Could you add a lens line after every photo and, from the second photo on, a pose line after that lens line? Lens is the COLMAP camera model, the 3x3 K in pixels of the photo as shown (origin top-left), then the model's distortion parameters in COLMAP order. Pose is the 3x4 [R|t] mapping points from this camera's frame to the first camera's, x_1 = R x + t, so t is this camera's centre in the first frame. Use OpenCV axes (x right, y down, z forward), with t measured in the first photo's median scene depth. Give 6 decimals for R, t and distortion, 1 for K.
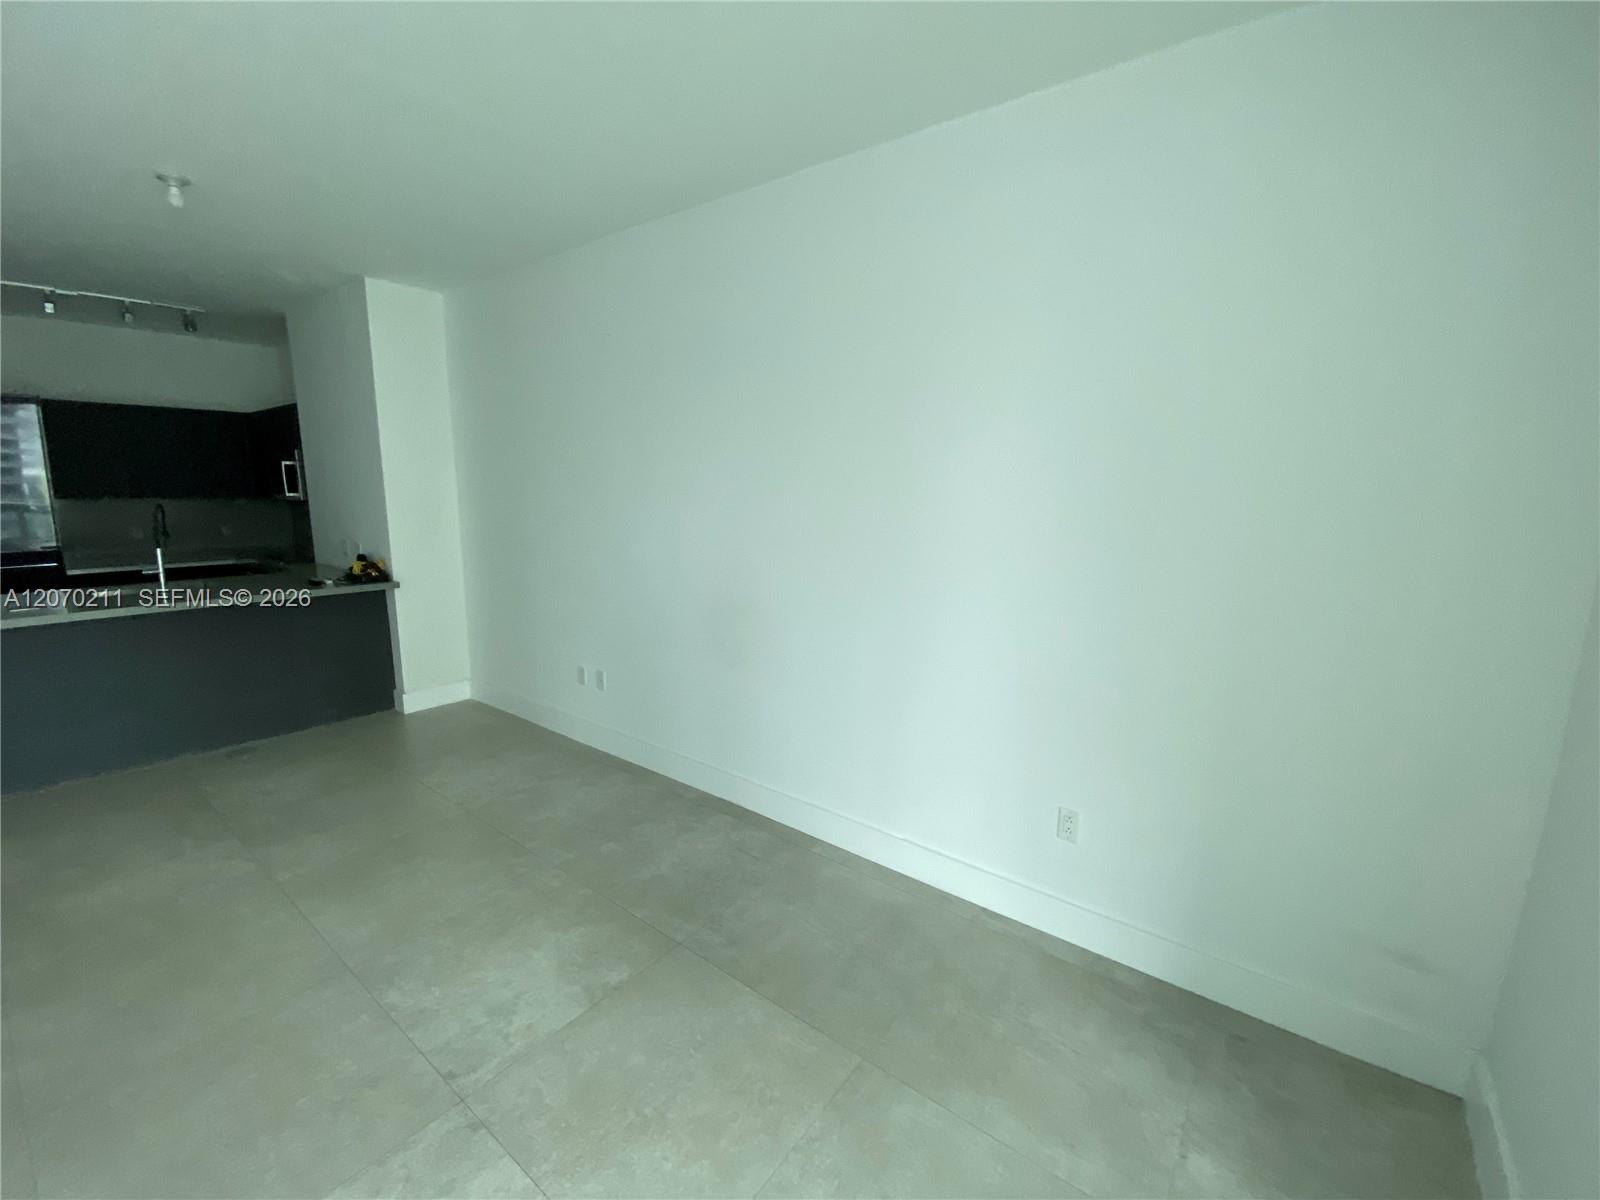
lens RADIAL K [[639.6, 0, 799.5], [0, 639.6, 604.8], [0, 0, 1]] dist [0.014322, -0.017570]
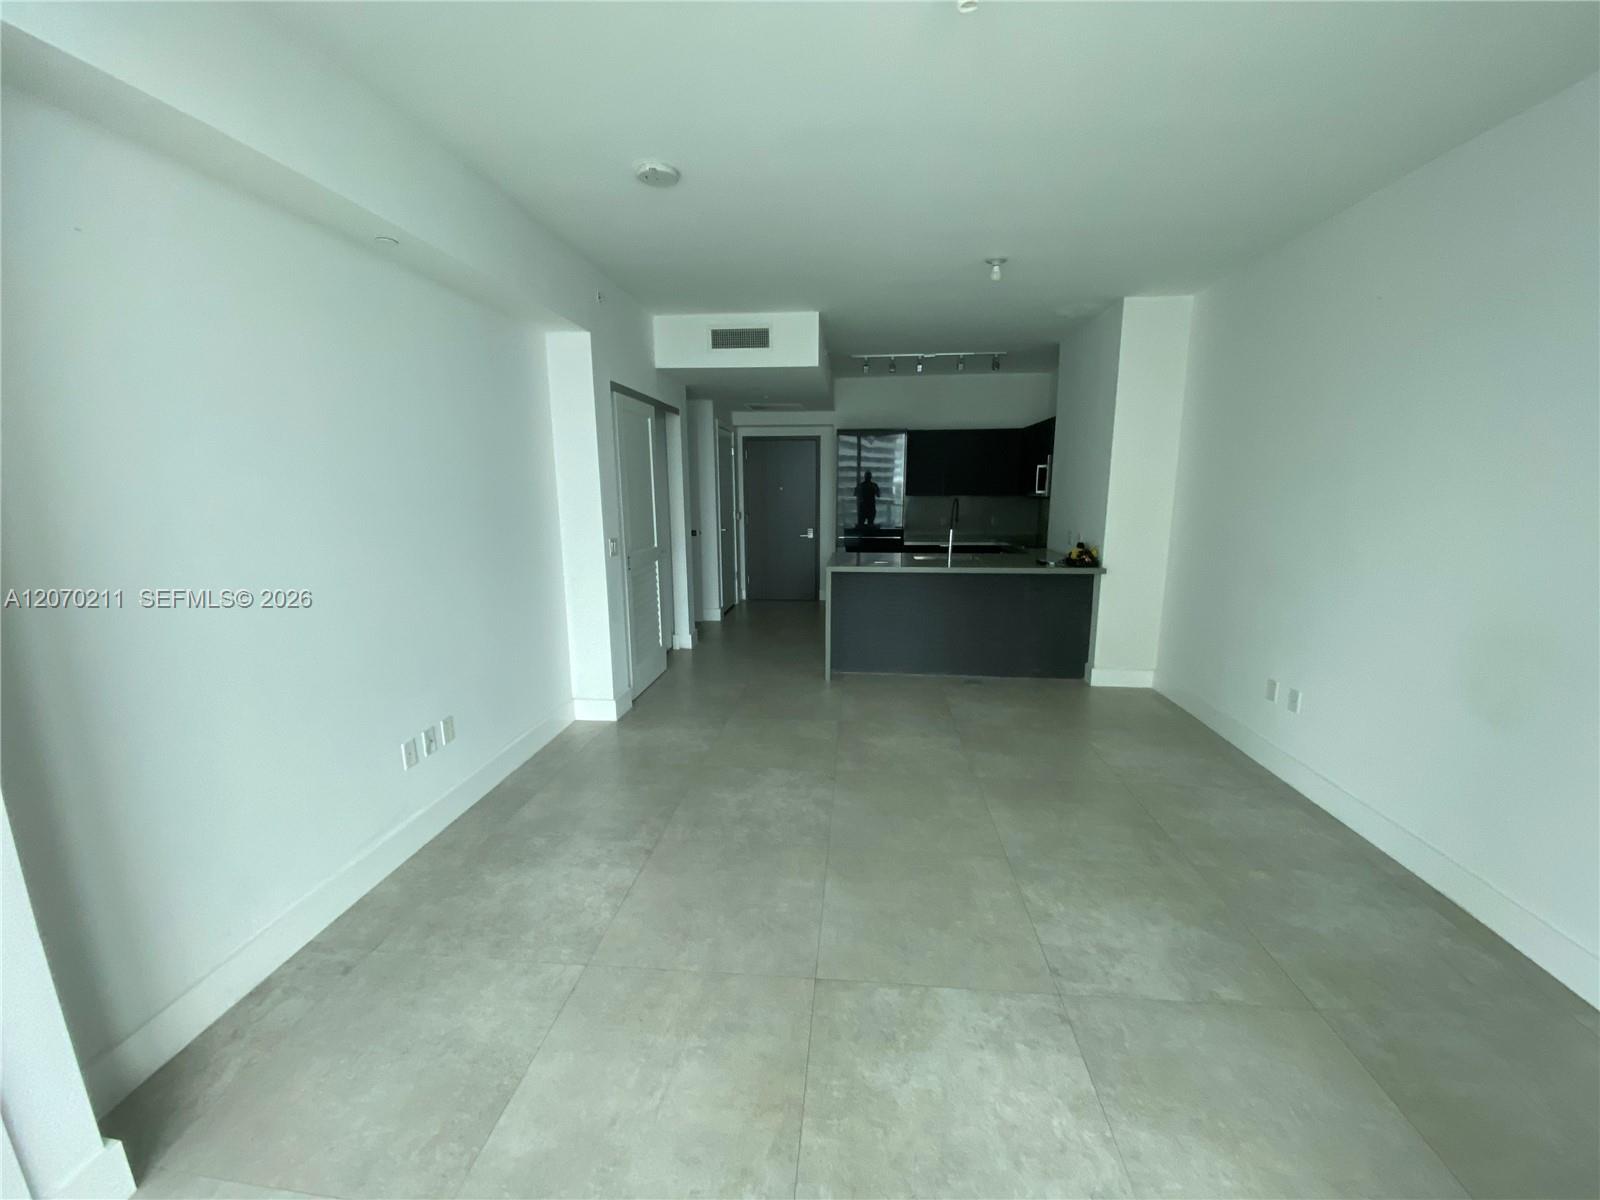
lens RADIAL K [[639.6, 0, 799.5], [0, 639.6, 604.8], [0, 0, 1]] dist [0.014322, -0.017570]
pose [[0.517968, 0.137839, -0.844221, 0.052323], [-0.135941, 0.987653, 0.077851, 0.012739], [0.844529, 0.074440, 0.530311, -0.038637]]
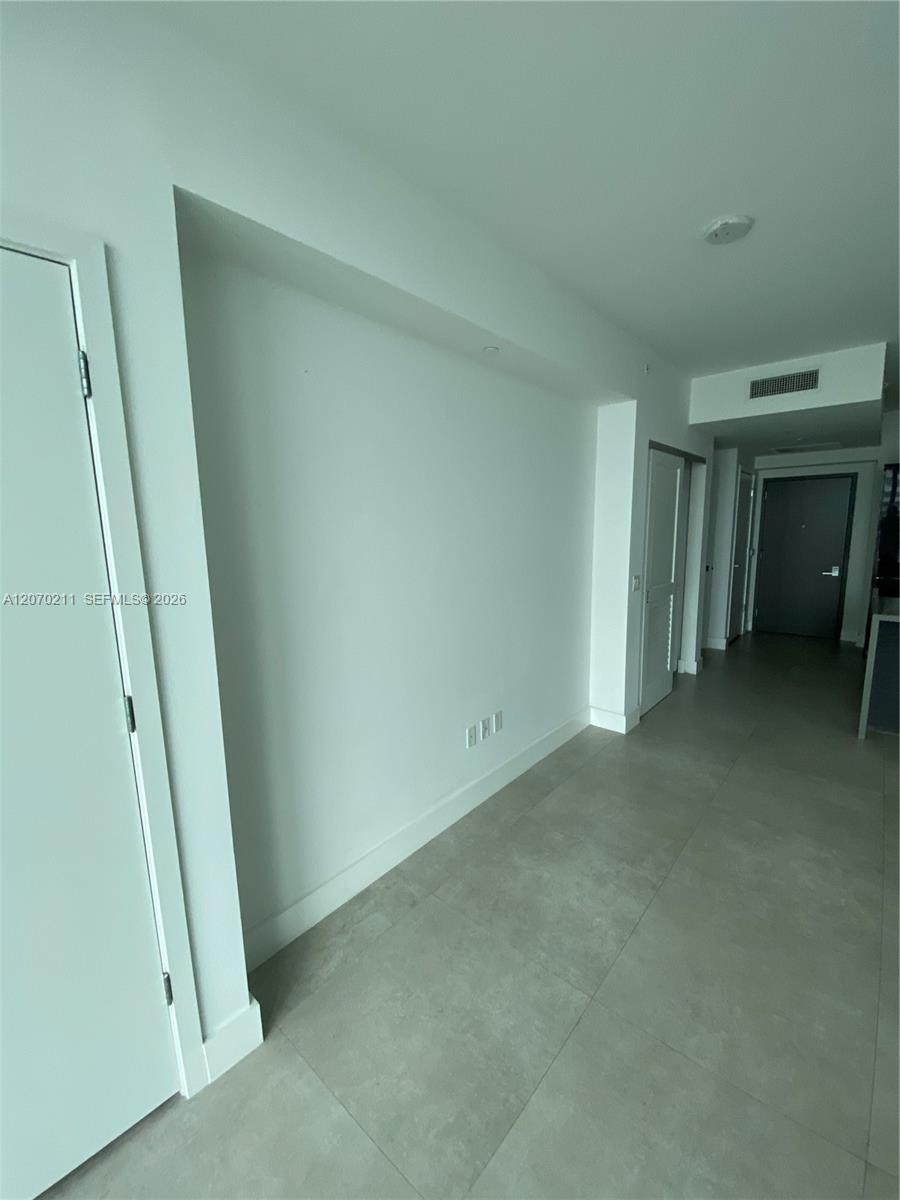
lens RADIAL K [[479.7, 0, 445.7], [0, 479.7, 602.8], [0, 0, 1]] dist [0.014322, -0.017570]
pose [[-0.088631, 0.140058, -0.986169, -0.057244], [-0.154607, 0.976131, 0.152527, -0.002370], [0.983992, 0.165987, -0.064862, -0.037961]]
